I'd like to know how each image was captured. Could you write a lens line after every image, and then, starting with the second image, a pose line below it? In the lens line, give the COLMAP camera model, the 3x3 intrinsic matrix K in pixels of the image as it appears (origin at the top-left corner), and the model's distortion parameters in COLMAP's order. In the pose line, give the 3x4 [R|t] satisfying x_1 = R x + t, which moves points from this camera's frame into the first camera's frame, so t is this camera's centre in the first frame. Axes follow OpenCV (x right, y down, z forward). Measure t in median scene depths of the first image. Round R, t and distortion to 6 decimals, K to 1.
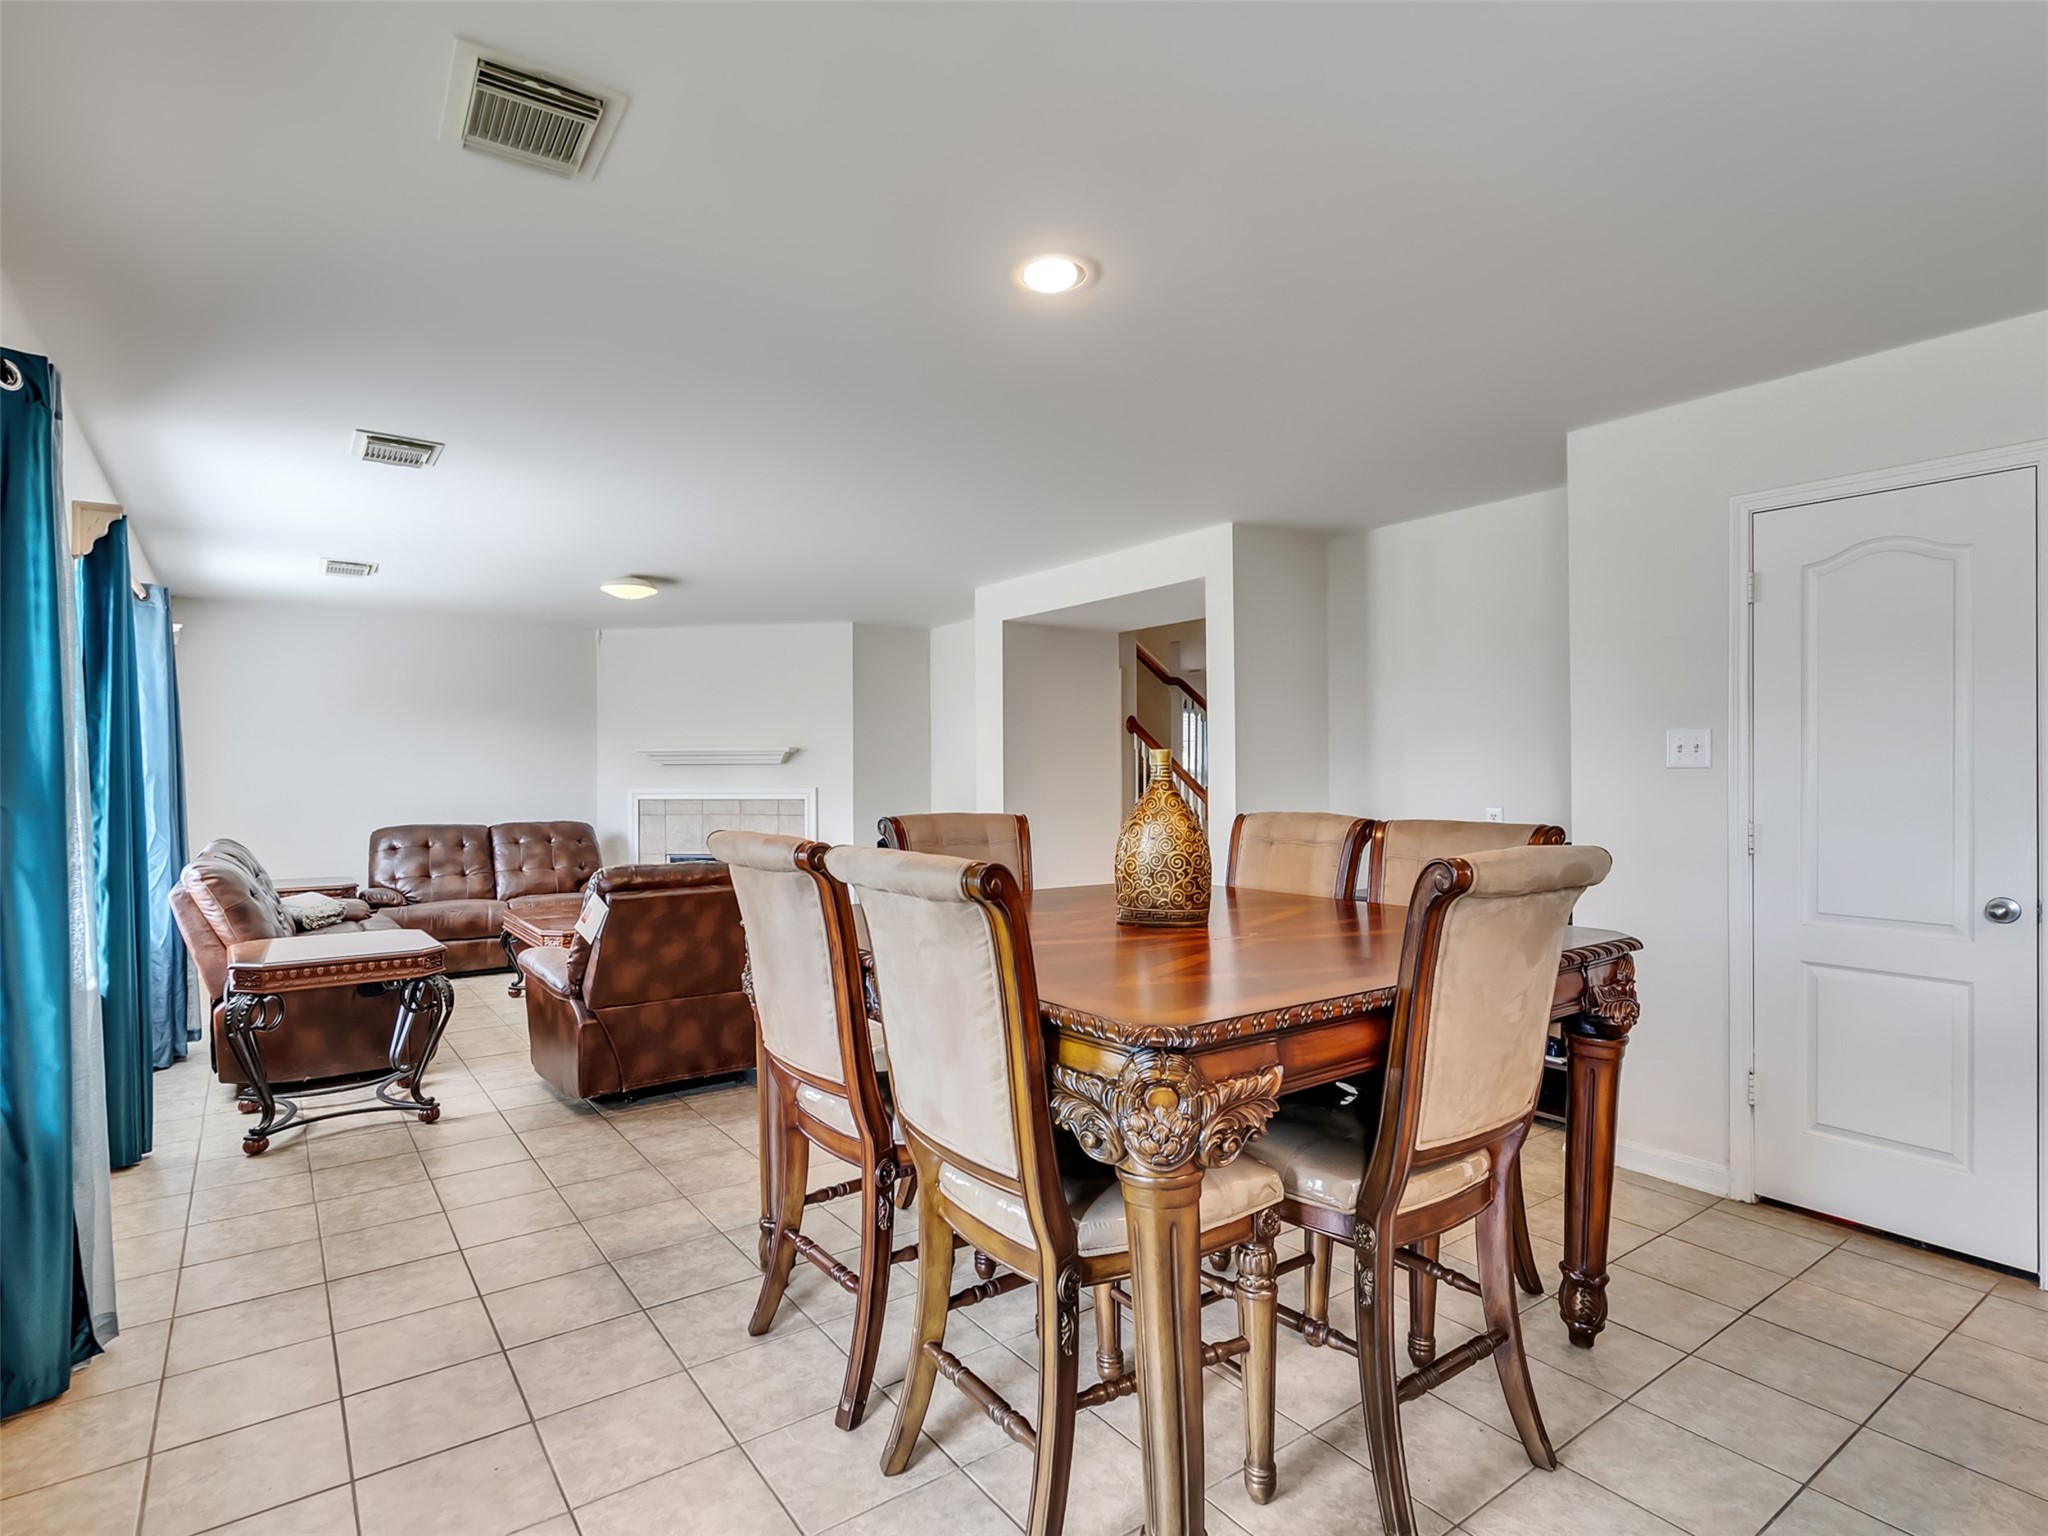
lens RADIAL K [[1054.0, 0, 1023.5], [0, 1054.0, 775.4], [0, 0, 1]] dist [-0.002504, 0.004370]
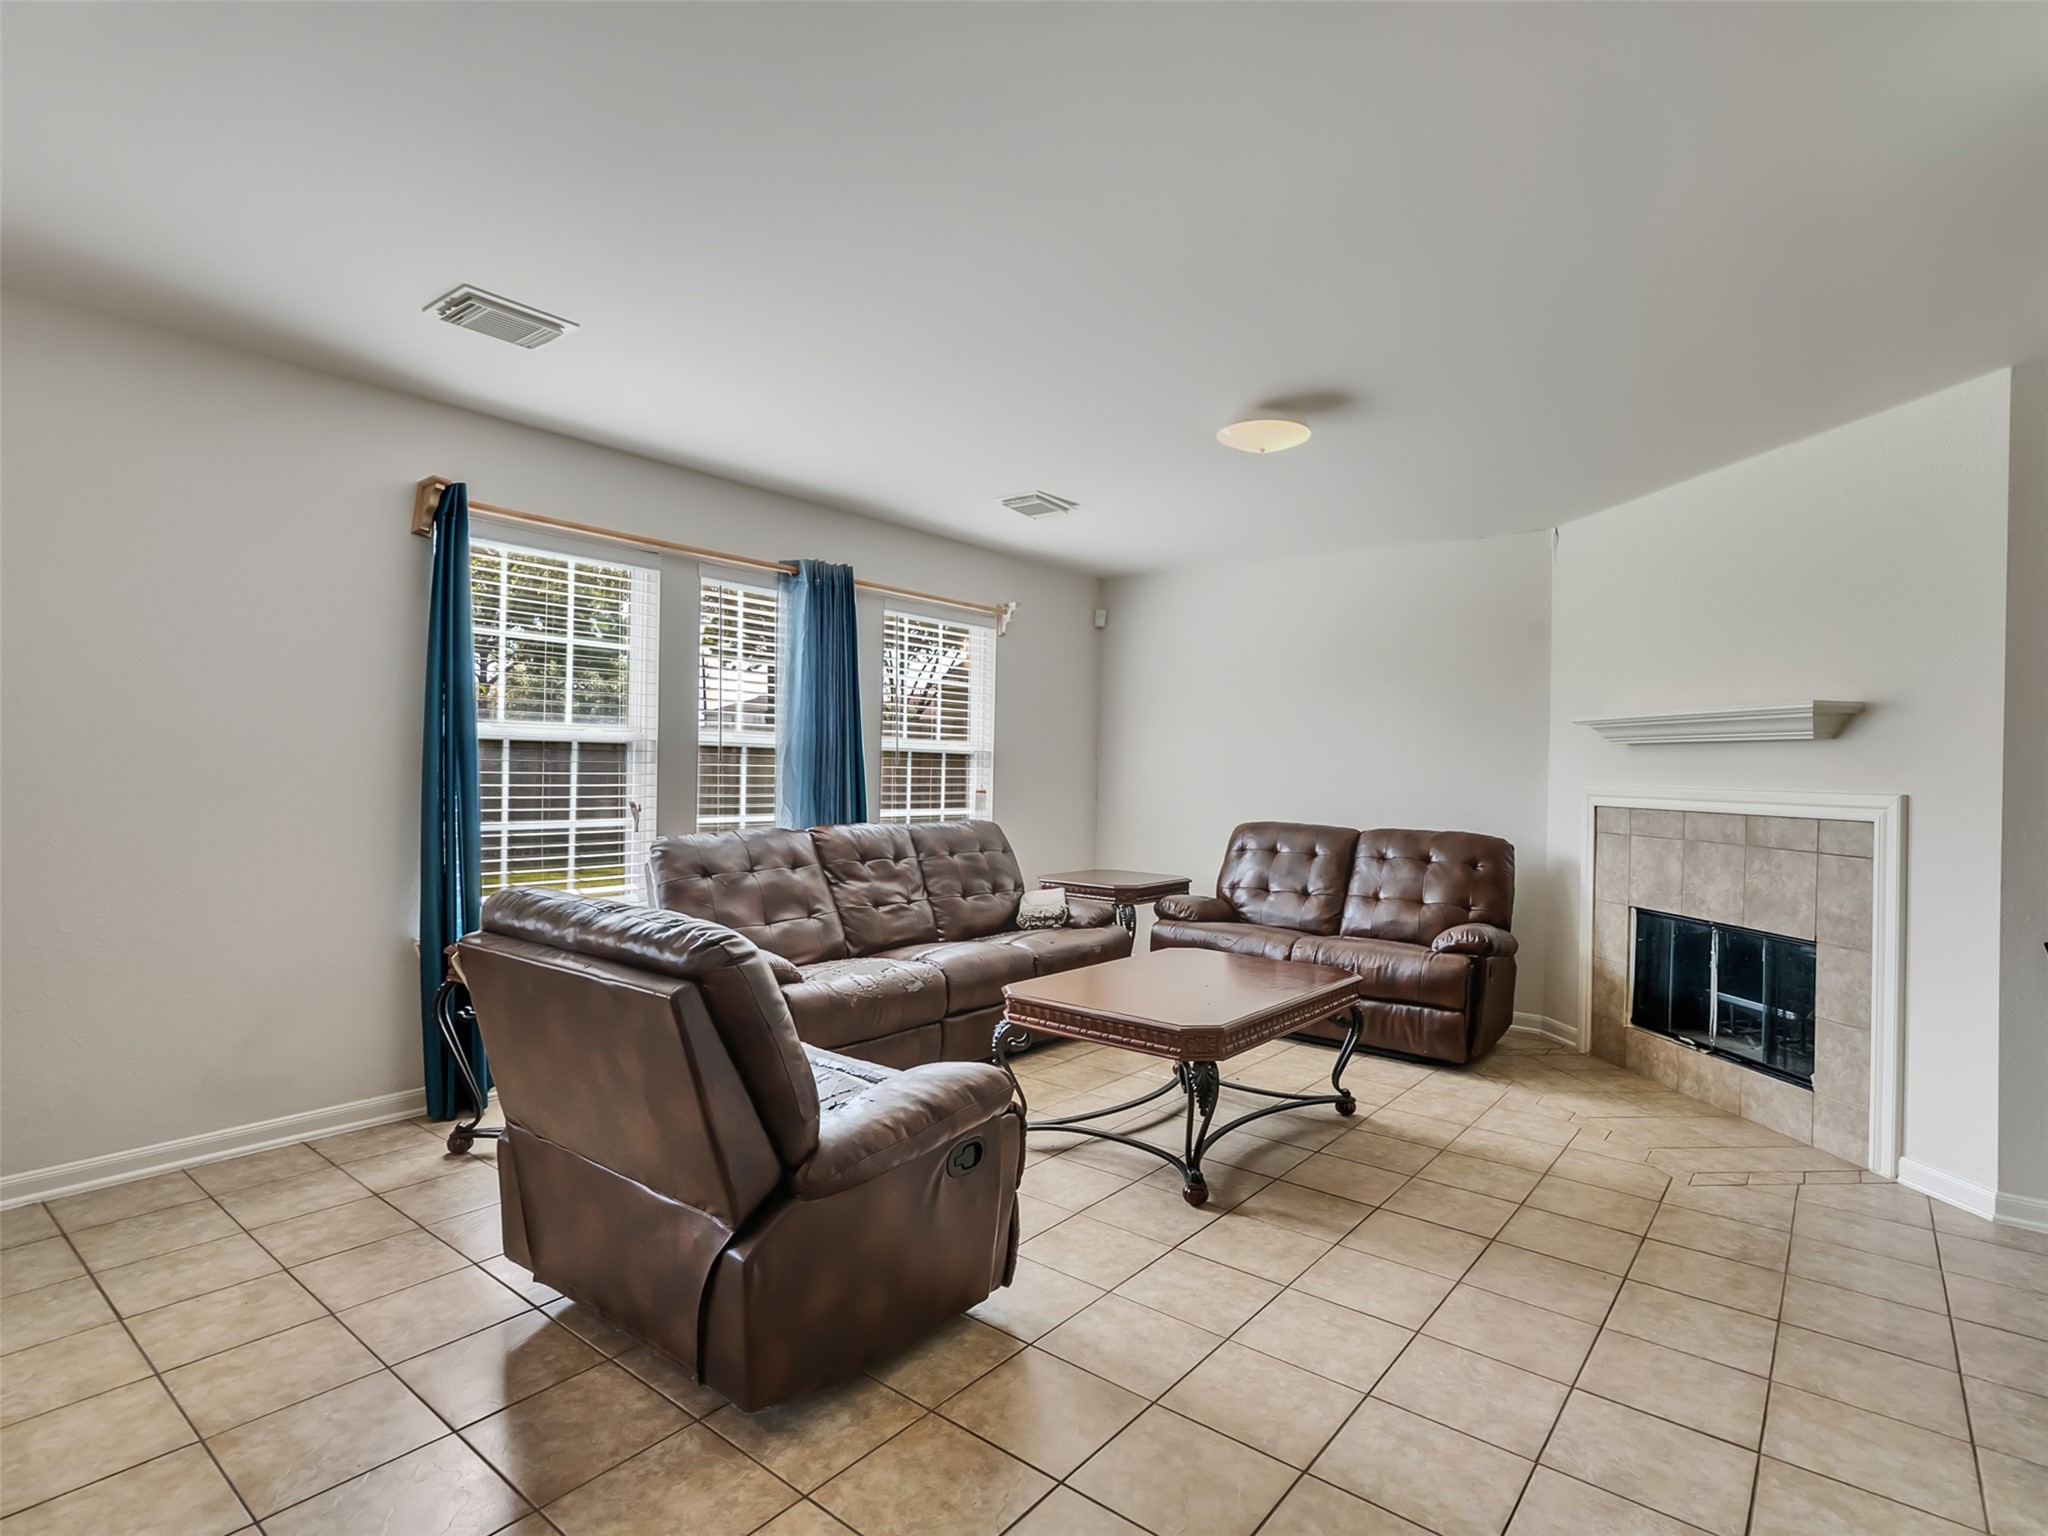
lens RADIAL K [[1054.0, 0, 1003.6], [0, 1054.0, 781.9], [0, 0, 1]] dist [-0.002504, 0.004370]
pose [[0.245349, 0.025137, -0.969109, 0.133781], [-0.016472, 0.999628, 0.021758, 0.003346], [0.969295, 0.010625, 0.245672, 0.601487]]
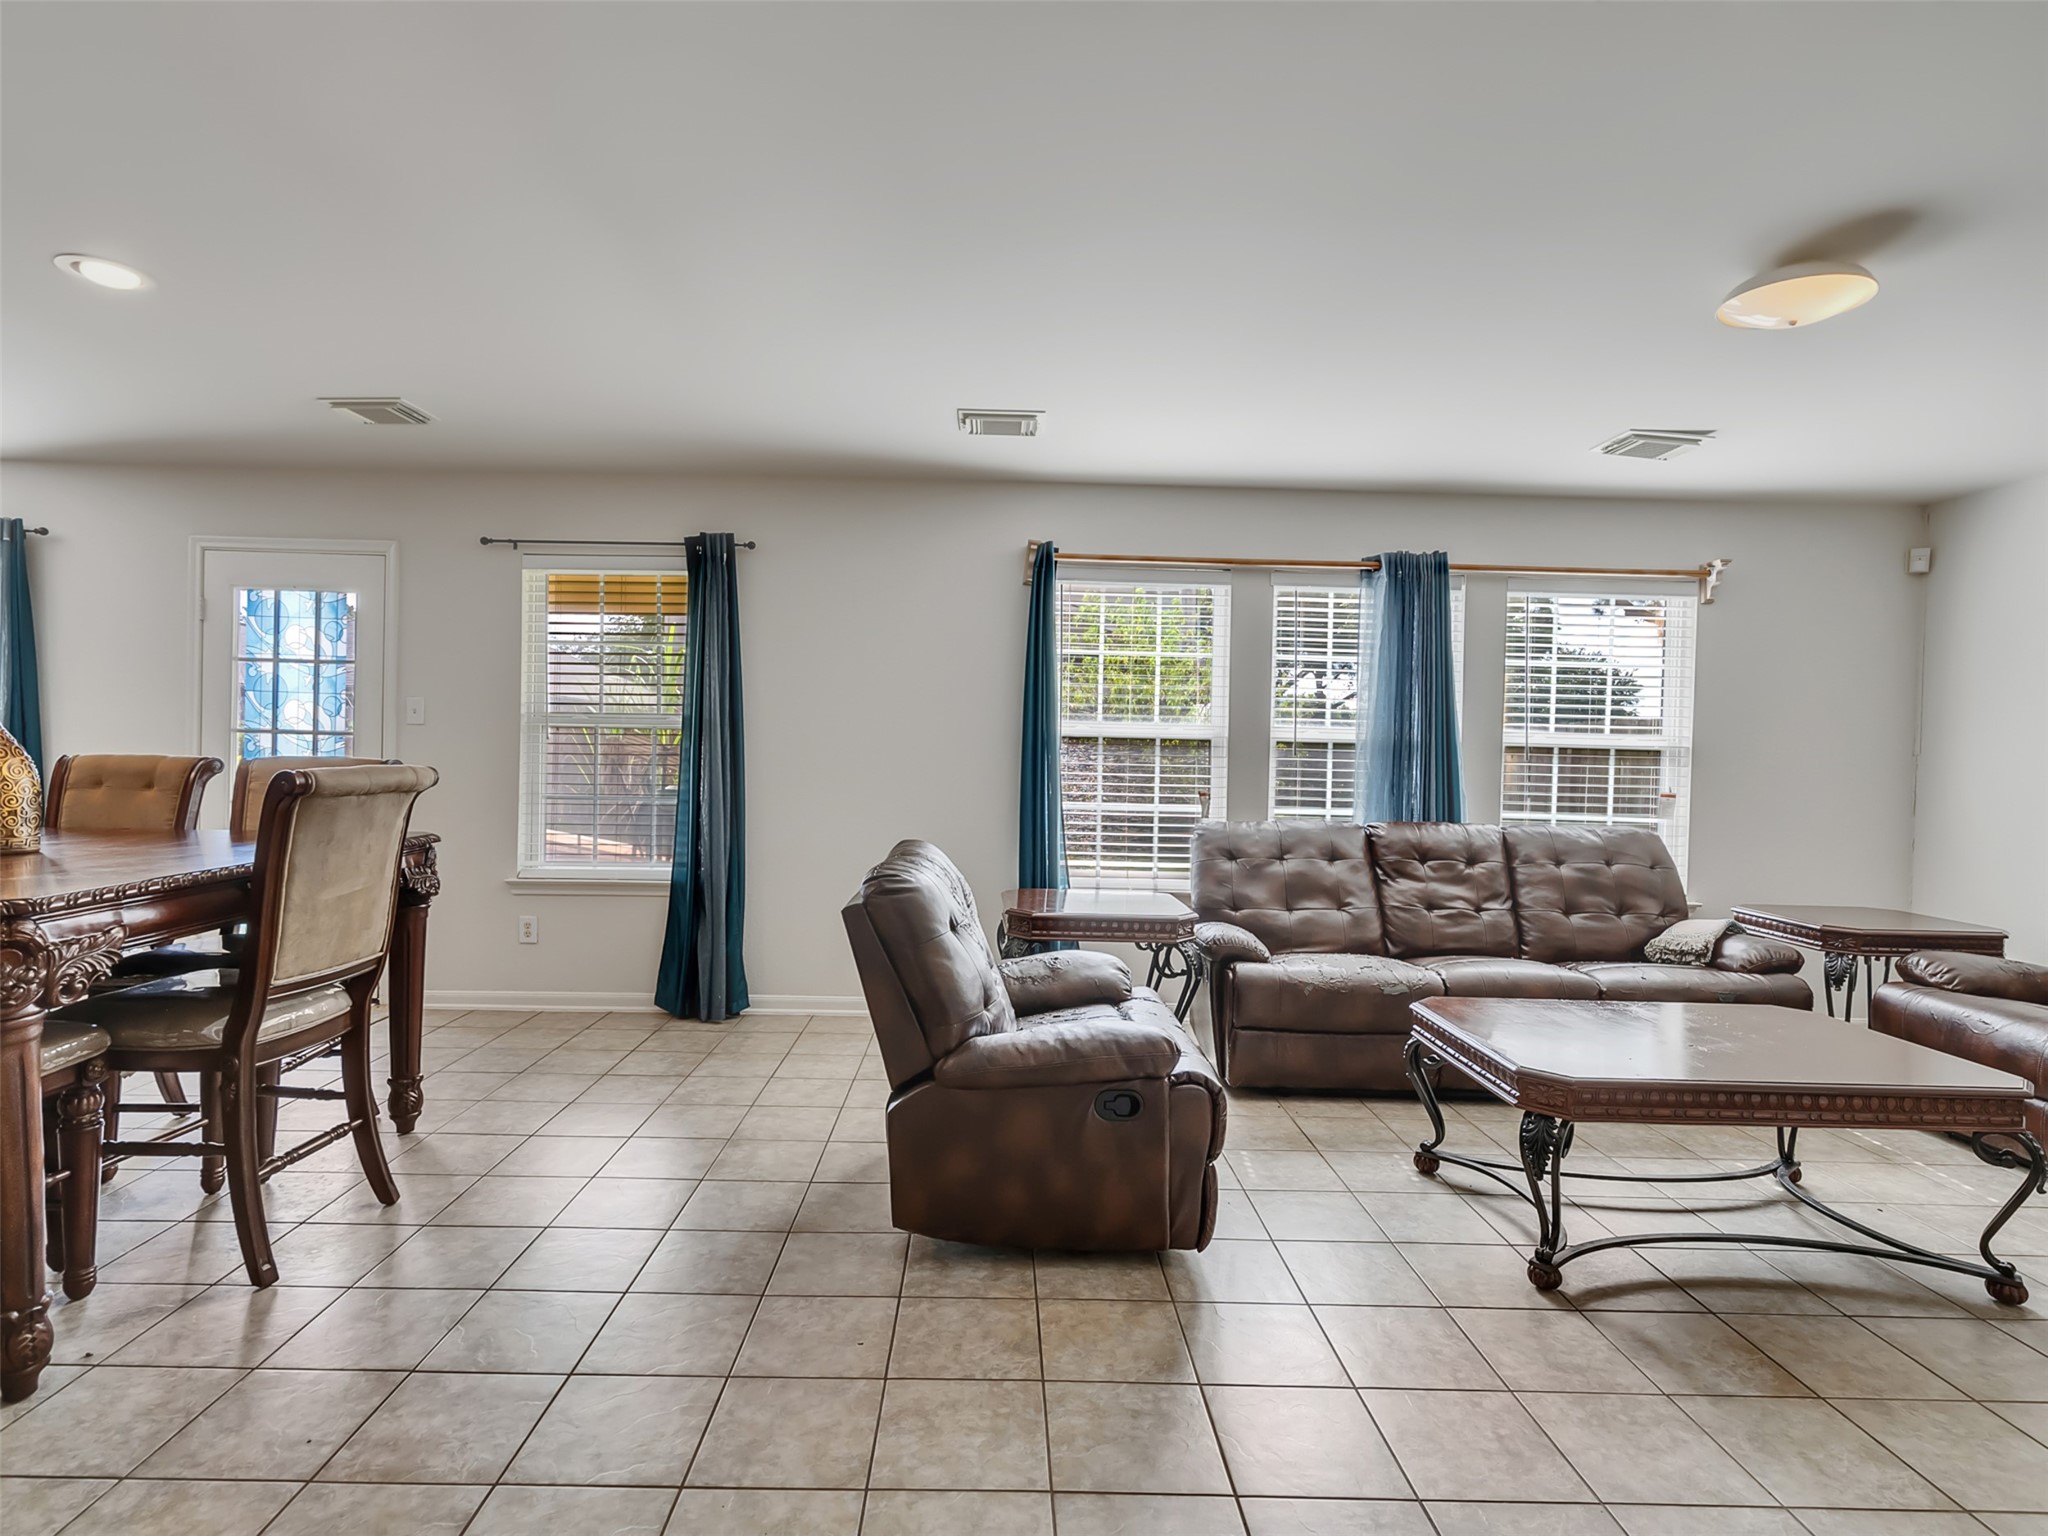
lens RADIAL K [[1054.0, 0, 997.9], [0, 1054.0, 778.3], [0, 0, 1]] dist [-0.002504, 0.004370]
pose [[-0.588777, 0.015588, -0.808145, 0.133175], [-0.015877, 0.999398, 0.030845, 0.003991], [0.808139, 0.030992, -0.588175, 0.831048]]
